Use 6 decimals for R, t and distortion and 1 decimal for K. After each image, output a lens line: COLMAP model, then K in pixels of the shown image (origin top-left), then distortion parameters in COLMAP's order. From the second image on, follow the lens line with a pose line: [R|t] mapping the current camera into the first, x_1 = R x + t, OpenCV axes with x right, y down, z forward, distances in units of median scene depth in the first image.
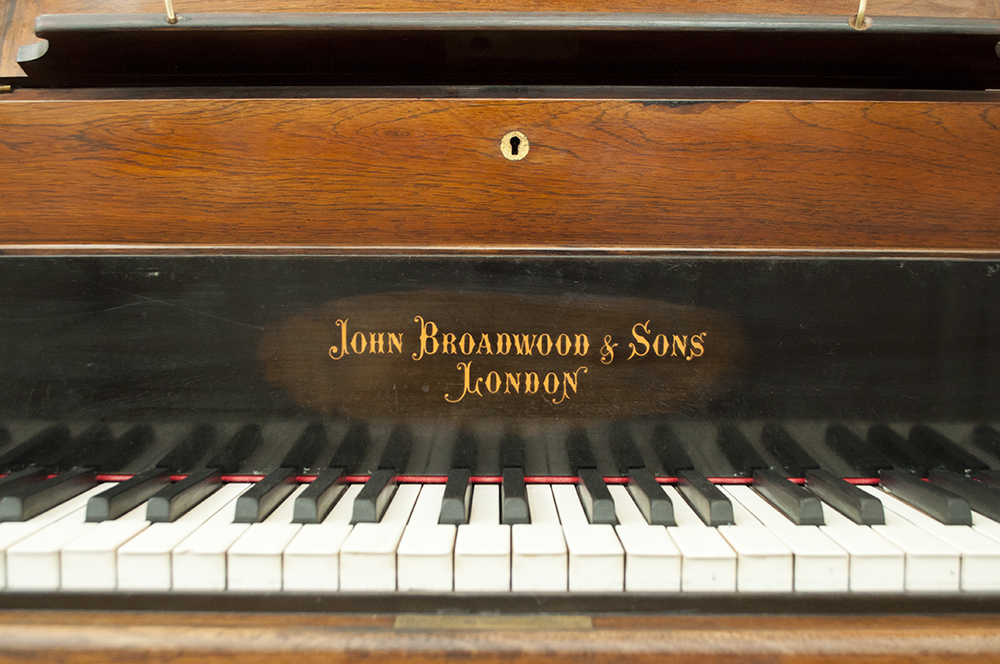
lens RADIAL K [[1121.9, 0, 500.0], [0, 1121.9, 332.0], [0, 0, 1]] dist [-0.050303, 0.001853]
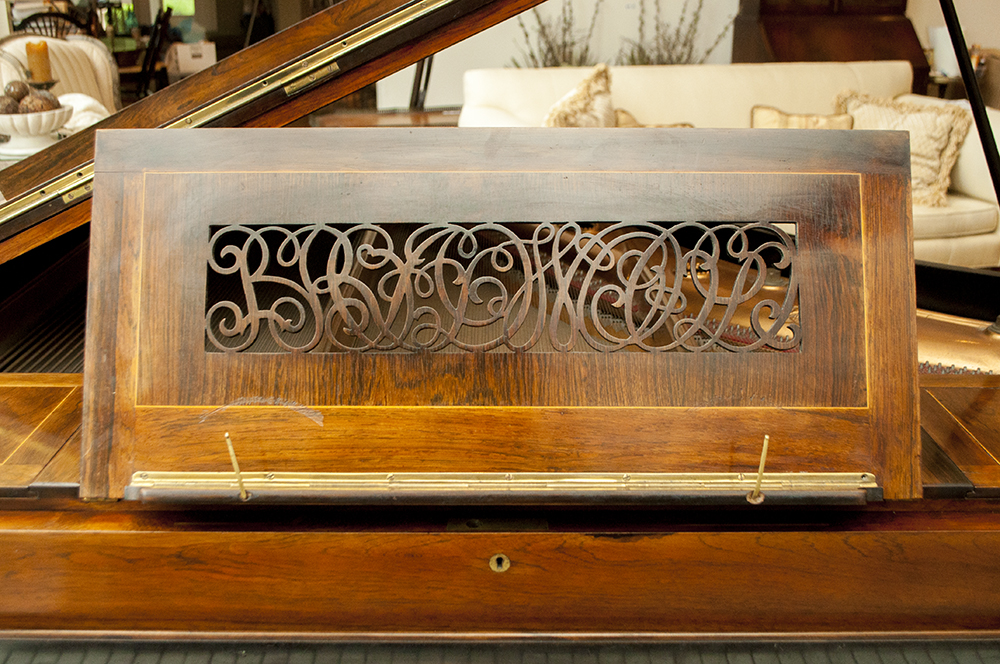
lens RADIAL K [[1121.9, 0, 500.0], [0, 1121.9, 332.0], [0, 0, 1]] dist [-0.050303, 0.001853]
pose [[0.999954, -0.000899, 0.009522, 0.001252], [-0.001692, 0.963229, 0.268676, -0.990634], [-0.009414, -0.268679, 0.963184, -0.294166]]
